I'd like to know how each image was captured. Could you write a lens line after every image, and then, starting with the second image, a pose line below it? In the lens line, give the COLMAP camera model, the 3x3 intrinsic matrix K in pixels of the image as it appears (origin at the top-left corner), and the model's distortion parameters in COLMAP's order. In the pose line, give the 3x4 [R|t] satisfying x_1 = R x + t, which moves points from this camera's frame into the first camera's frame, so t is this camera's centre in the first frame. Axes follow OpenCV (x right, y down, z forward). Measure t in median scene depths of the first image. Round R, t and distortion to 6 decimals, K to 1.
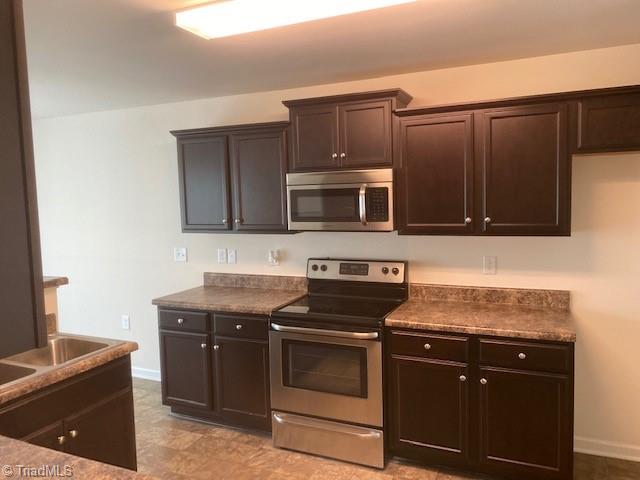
lens RADIAL K [[491.5, 0, 320.8], [0, 491.5, 243.2], [0, 0, 1]] dist [0.017433, -0.029136]
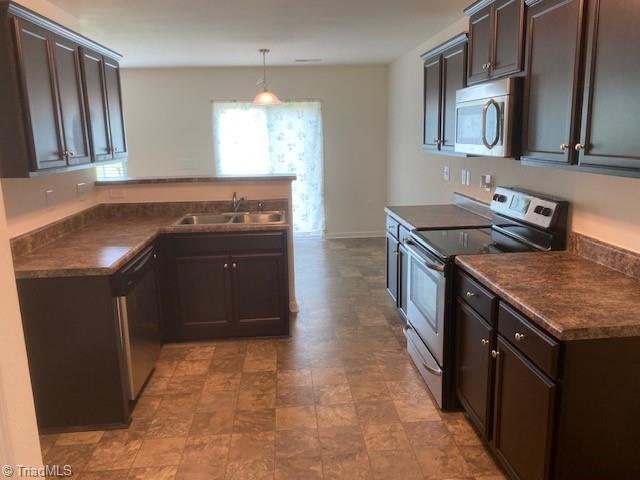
lens RADIAL K [[491.5, 0, 321.1], [0, 491.5, 234.0], [0, 0, 1]] dist [0.017433, -0.029136]
pose [[0.471615, 0.194419, -0.860105, 0.695954], [-0.073582, 0.980667, 0.181324, -0.025435], [0.878729, -0.022227, 0.476803, 0.319561]]
